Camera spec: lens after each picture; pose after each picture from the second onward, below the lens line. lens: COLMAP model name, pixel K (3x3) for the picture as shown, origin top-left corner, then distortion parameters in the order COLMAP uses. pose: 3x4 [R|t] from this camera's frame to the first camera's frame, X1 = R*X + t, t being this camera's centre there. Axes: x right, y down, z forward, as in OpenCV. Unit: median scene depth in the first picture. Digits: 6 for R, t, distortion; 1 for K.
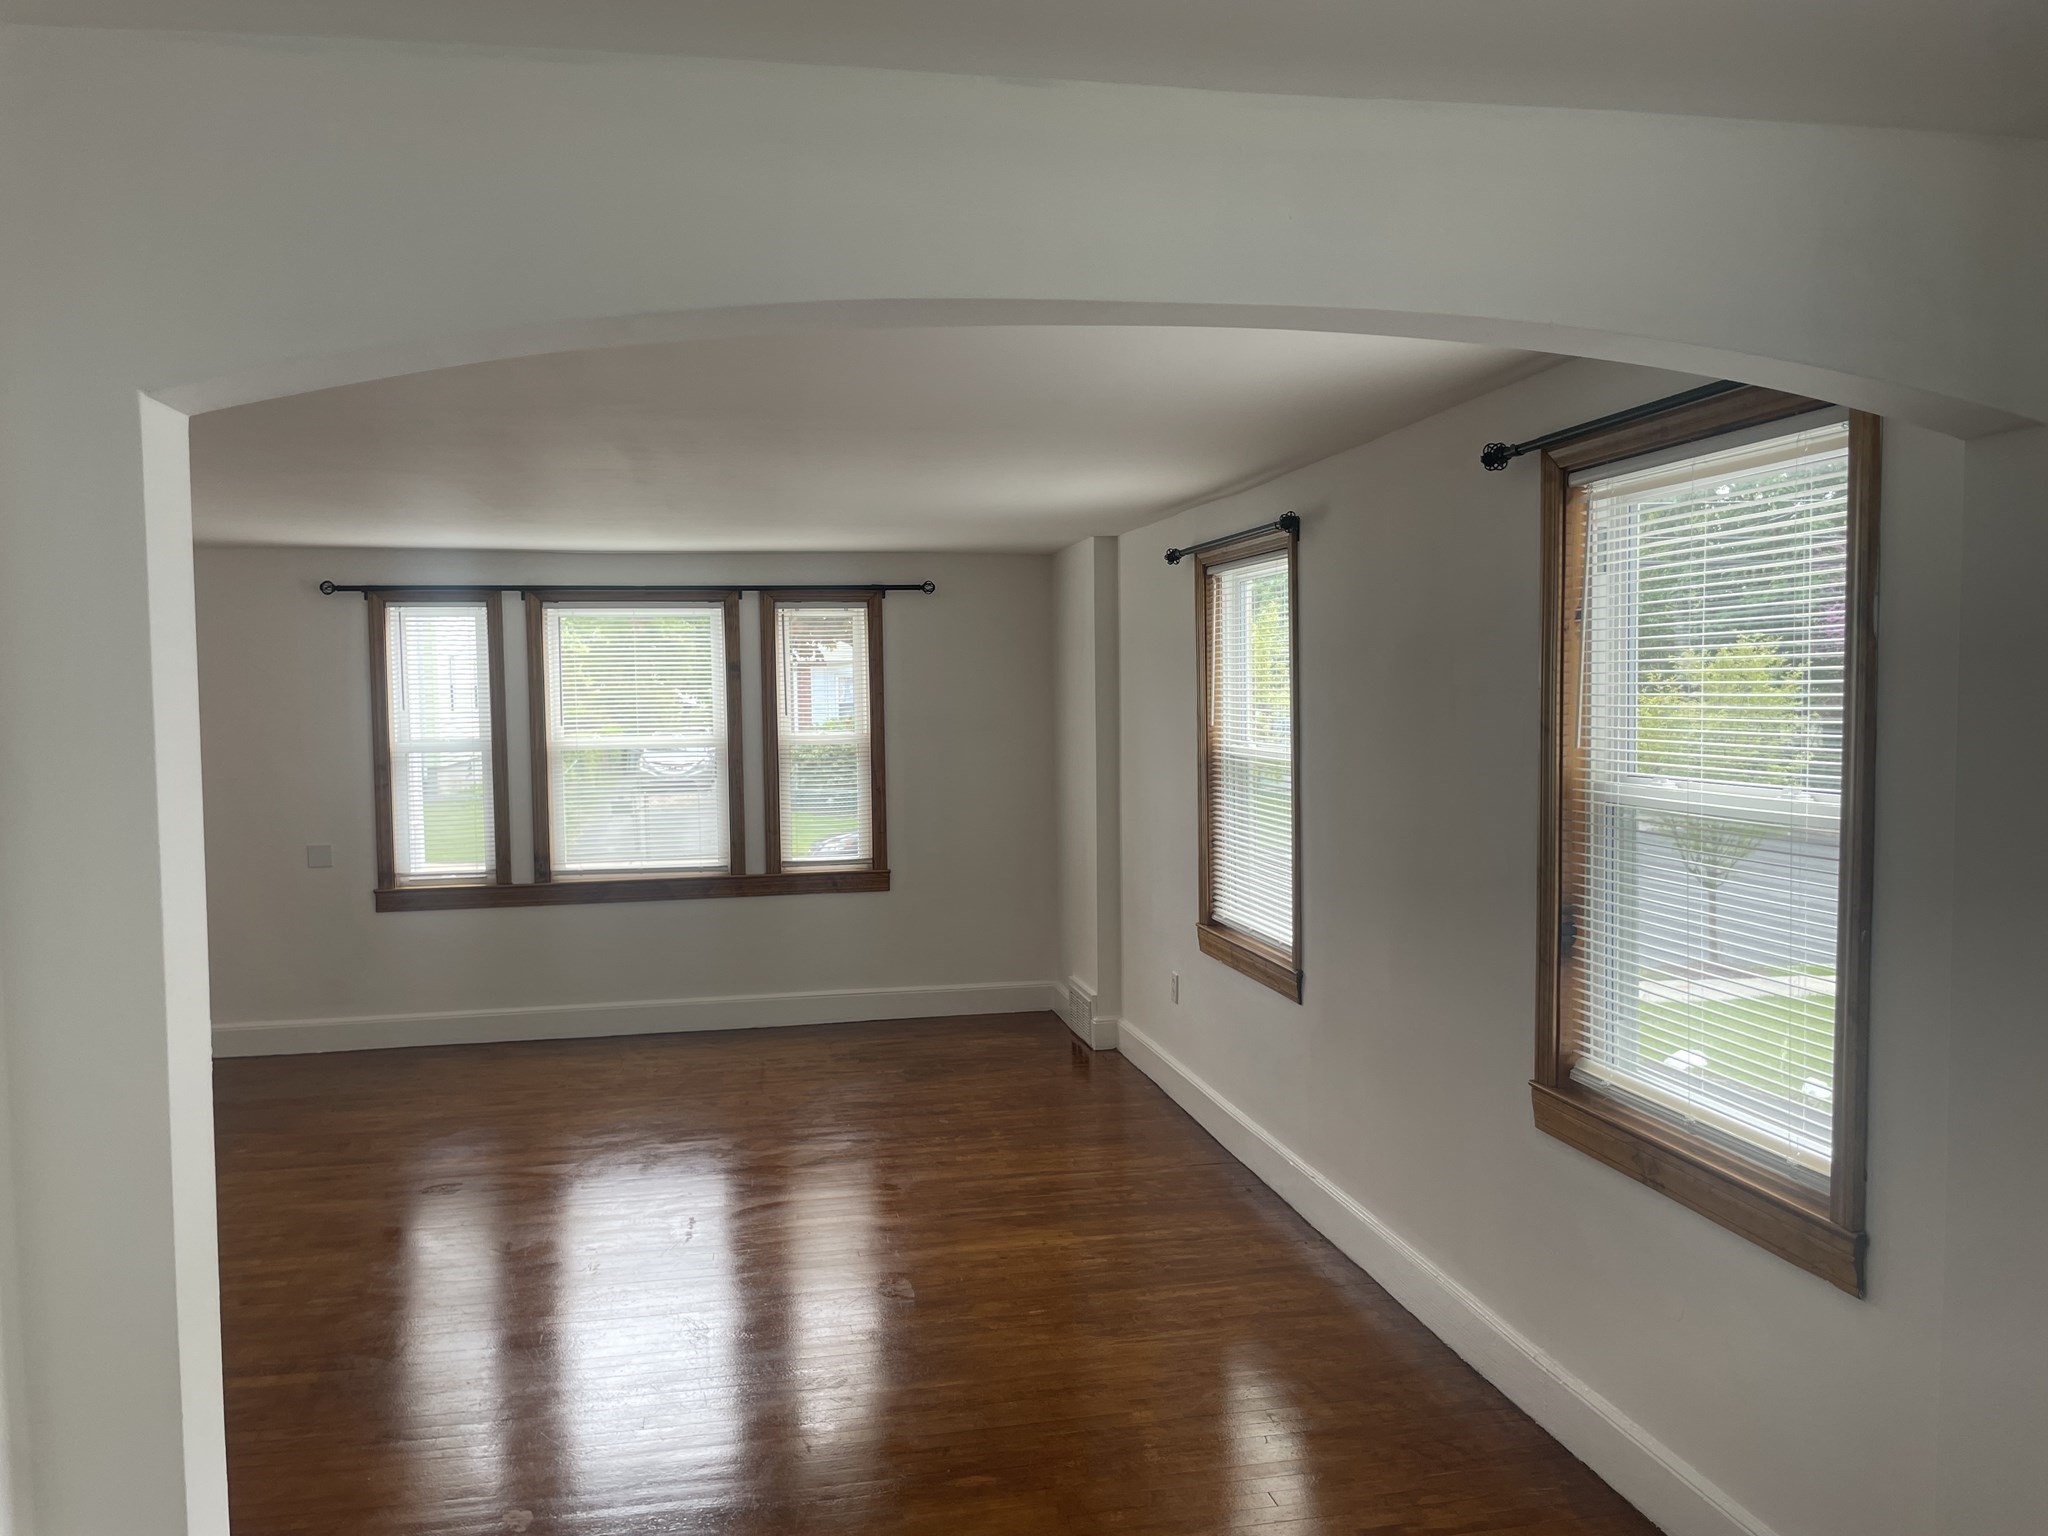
lens RADIAL K [[1535.6, 0, 1025.0], [0, 1535.6, 768.6], [0, 0, 1]] dist [0.071073, -0.079308]
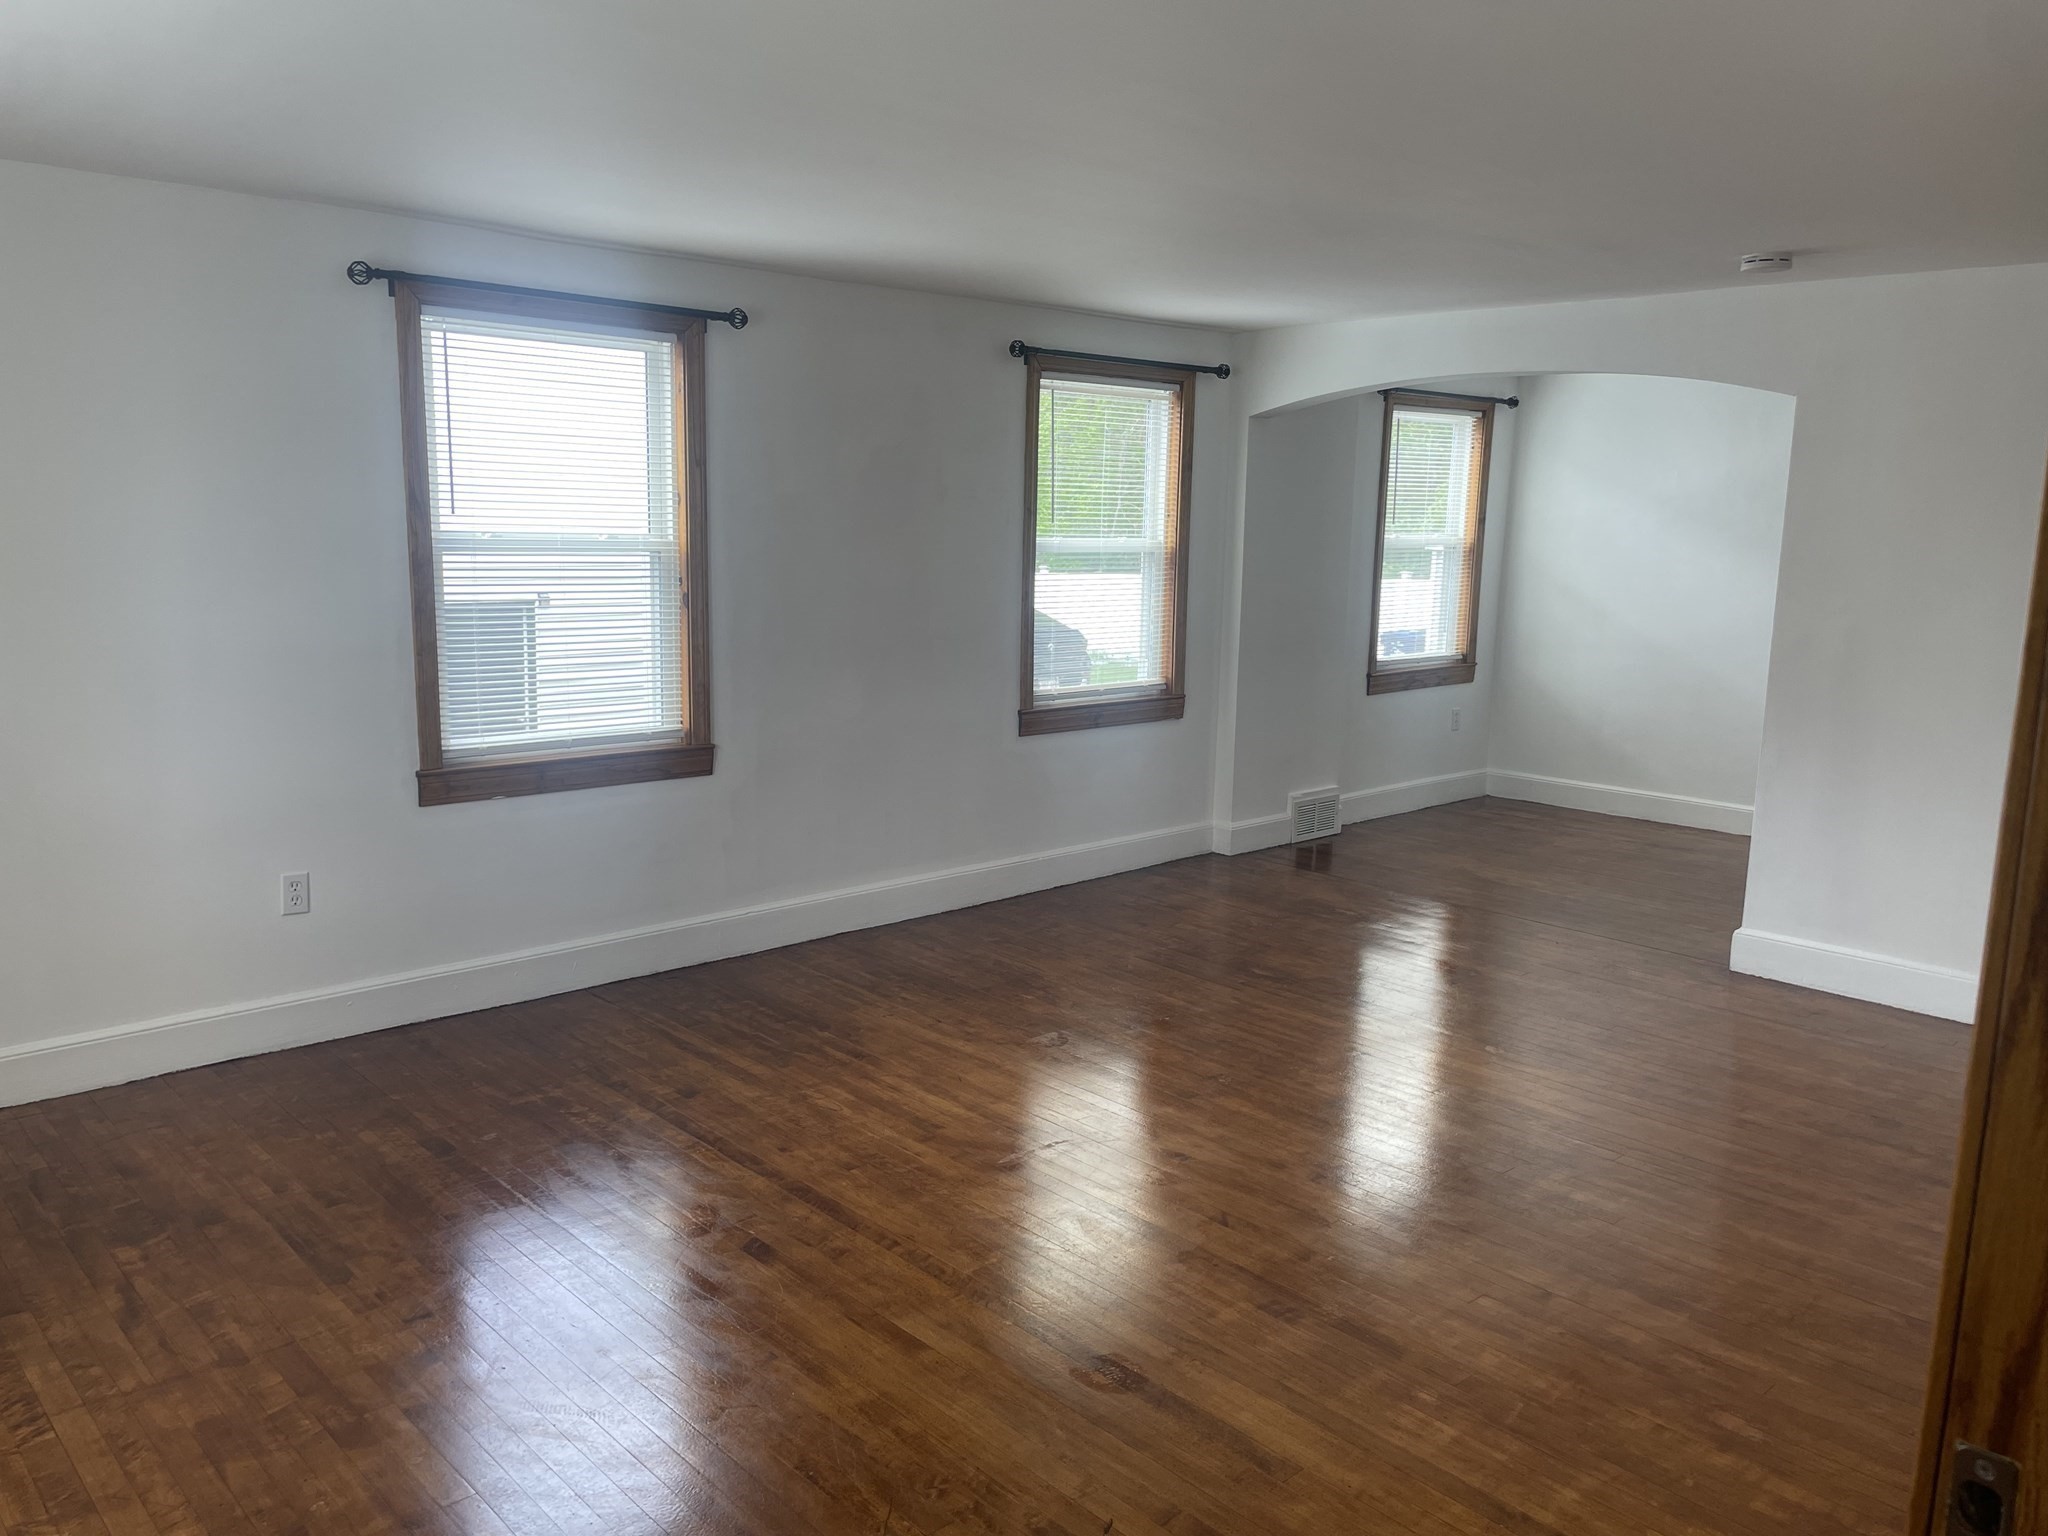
lens RADIAL K [[1535.6, 0, 1010.2], [0, 1535.6, 770.2], [0, 0, 1]] dist [0.071073, -0.079308]
pose [[-0.518890, -0.140634, 0.843194, -0.557632], [0.029981, 0.982774, 0.182364, -0.027653], [-0.854315, 0.119907, -0.505735, 0.904791]]
